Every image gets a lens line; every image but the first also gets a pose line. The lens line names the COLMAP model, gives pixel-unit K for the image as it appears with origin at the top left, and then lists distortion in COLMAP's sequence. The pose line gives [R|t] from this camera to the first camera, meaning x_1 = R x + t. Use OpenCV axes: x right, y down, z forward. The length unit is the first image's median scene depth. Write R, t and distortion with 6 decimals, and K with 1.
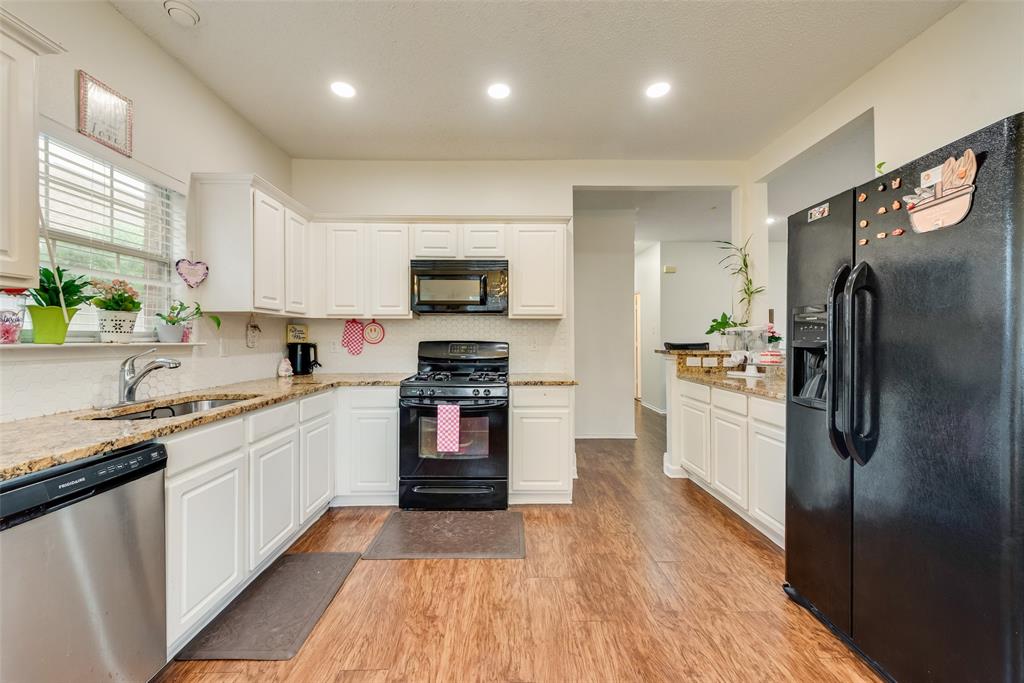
lens RADIAL K [[396.7, 0, 507.2], [0, 396.7, 339.8], [0, 0, 1]] dist [0.006484, -0.002599]
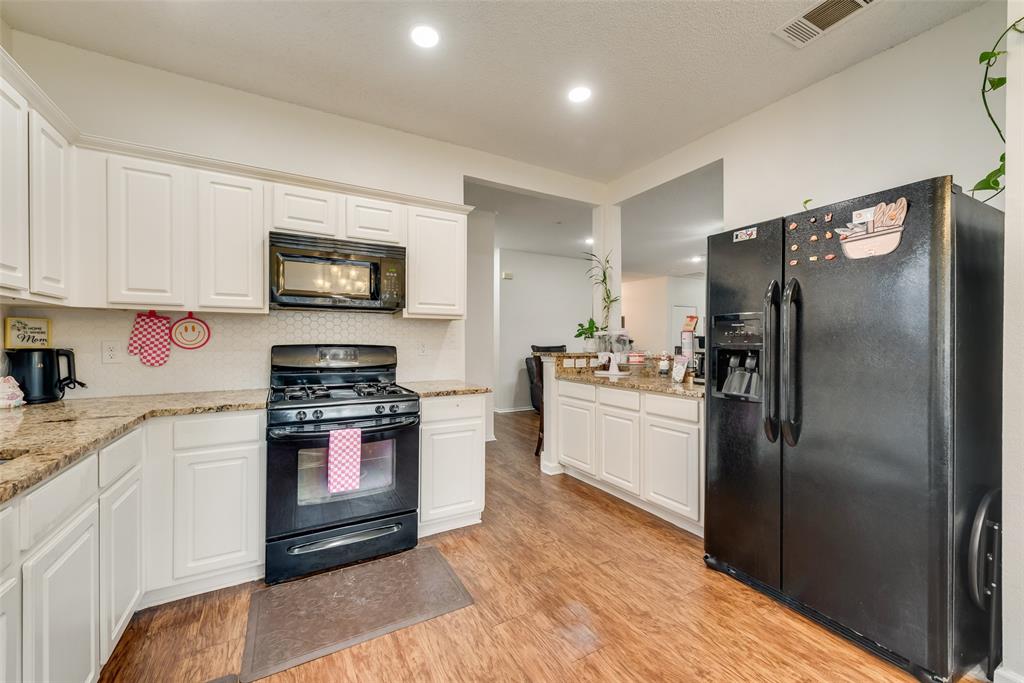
lens RADIAL K [[396.7, 0, 510.6], [0, 396.7, 343.9], [0, 0, 1]] dist [0.006484, -0.002599]
pose [[0.877652, -0.002364, 0.479293, -0.228242], [0.000314, 0.999990, 0.004358, -0.001712], [-0.479299, -0.003674, 0.877644, 0.177784]]
